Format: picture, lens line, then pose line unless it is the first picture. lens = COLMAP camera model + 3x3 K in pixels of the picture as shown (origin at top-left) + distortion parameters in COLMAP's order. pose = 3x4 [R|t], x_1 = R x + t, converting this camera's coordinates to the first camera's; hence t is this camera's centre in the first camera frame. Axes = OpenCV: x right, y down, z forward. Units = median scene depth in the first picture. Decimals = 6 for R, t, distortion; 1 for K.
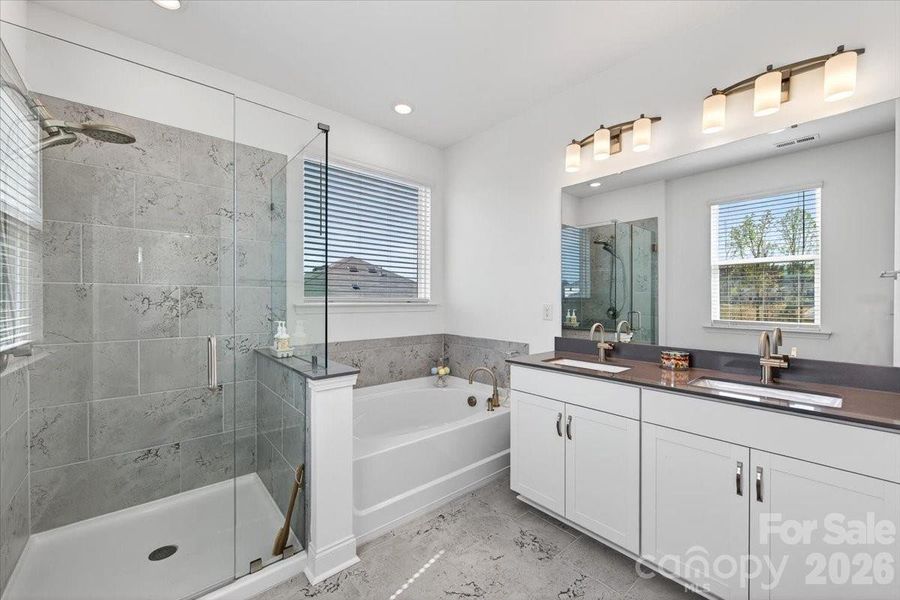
lens RADIAL K [[355.0, 0, 453.4], [0, 355.0, 300.2], [0, 0, 1]] dist [-0.001102, -0.000831]
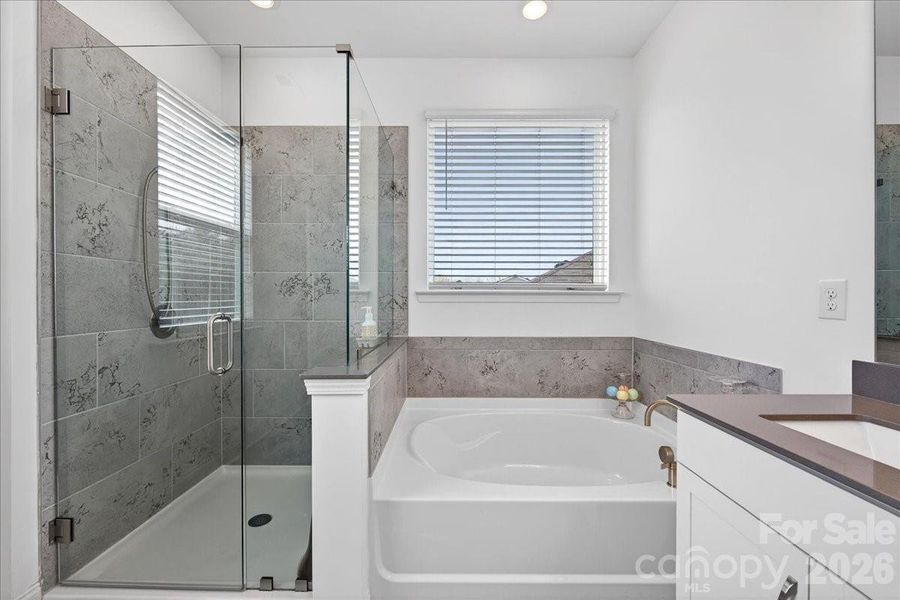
lens RADIAL K [[355.0, 0, 449.4], [0, 355.0, 301.0], [0, 0, 1]] dist [-0.001102, -0.000831]
pose [[0.747129, 0.003446, -0.664670, 0.175284], [0.000319, 0.999985, 0.005544, 0.027489], [0.664679, -0.004354, 0.747117, 0.328062]]
